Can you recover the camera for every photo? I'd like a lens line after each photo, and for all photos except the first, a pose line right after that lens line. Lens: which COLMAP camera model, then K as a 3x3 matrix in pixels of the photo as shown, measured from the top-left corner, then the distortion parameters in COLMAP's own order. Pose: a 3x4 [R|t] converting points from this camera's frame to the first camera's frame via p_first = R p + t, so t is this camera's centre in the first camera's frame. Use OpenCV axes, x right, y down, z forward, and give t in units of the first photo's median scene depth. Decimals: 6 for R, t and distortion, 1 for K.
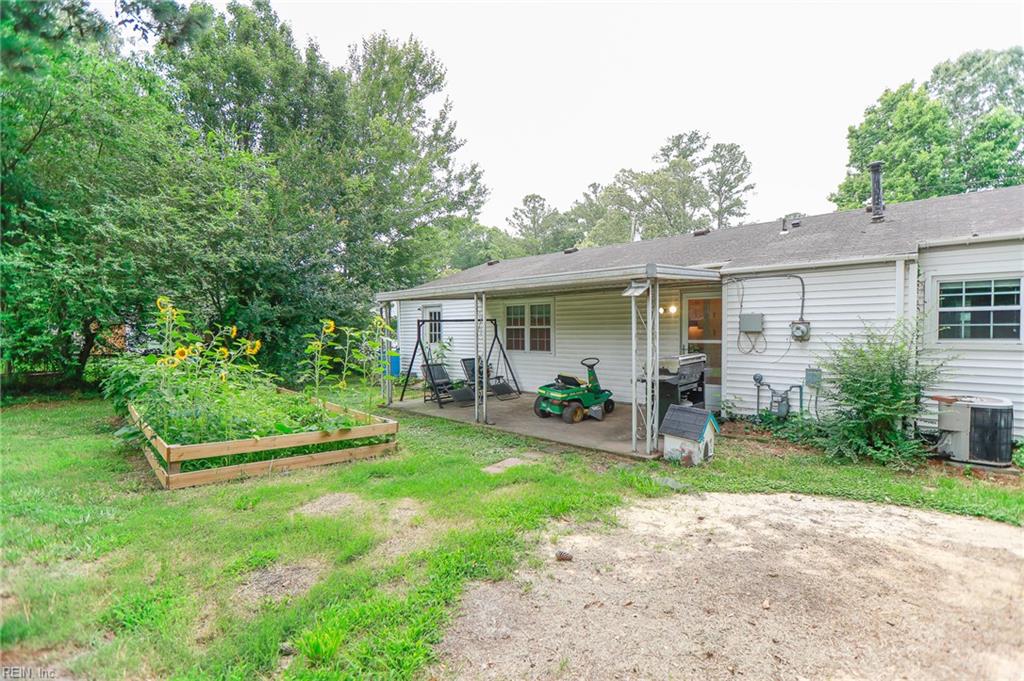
lens RADIAL K [[468.2, 0, 504.1], [0, 468.2, 344.8], [0, 0, 1]] dist [-0.044170, 0.012663]
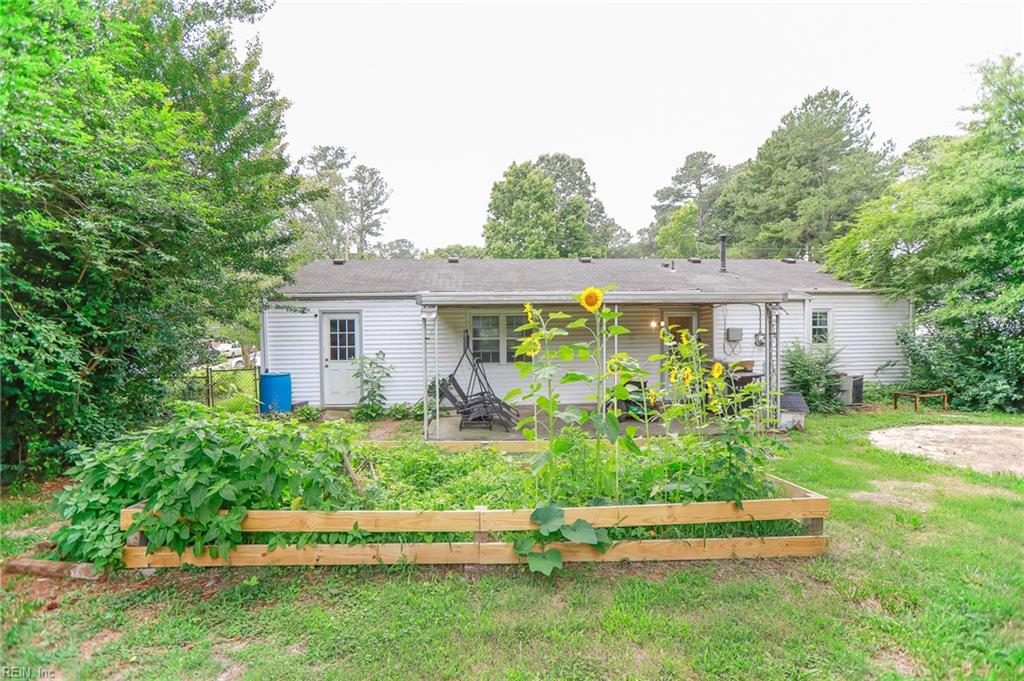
lens RADIAL K [[468.2, 0, 497.9], [0, 468.2, 347.7], [0, 0, 1]] dist [-0.044170, 0.012663]
pose [[0.676966, -0.019193, 0.735764, -0.227376], [0.033369, 0.999432, -0.004632, -0.005128], [-0.735257, 0.027687, 0.677222, 0.121788]]
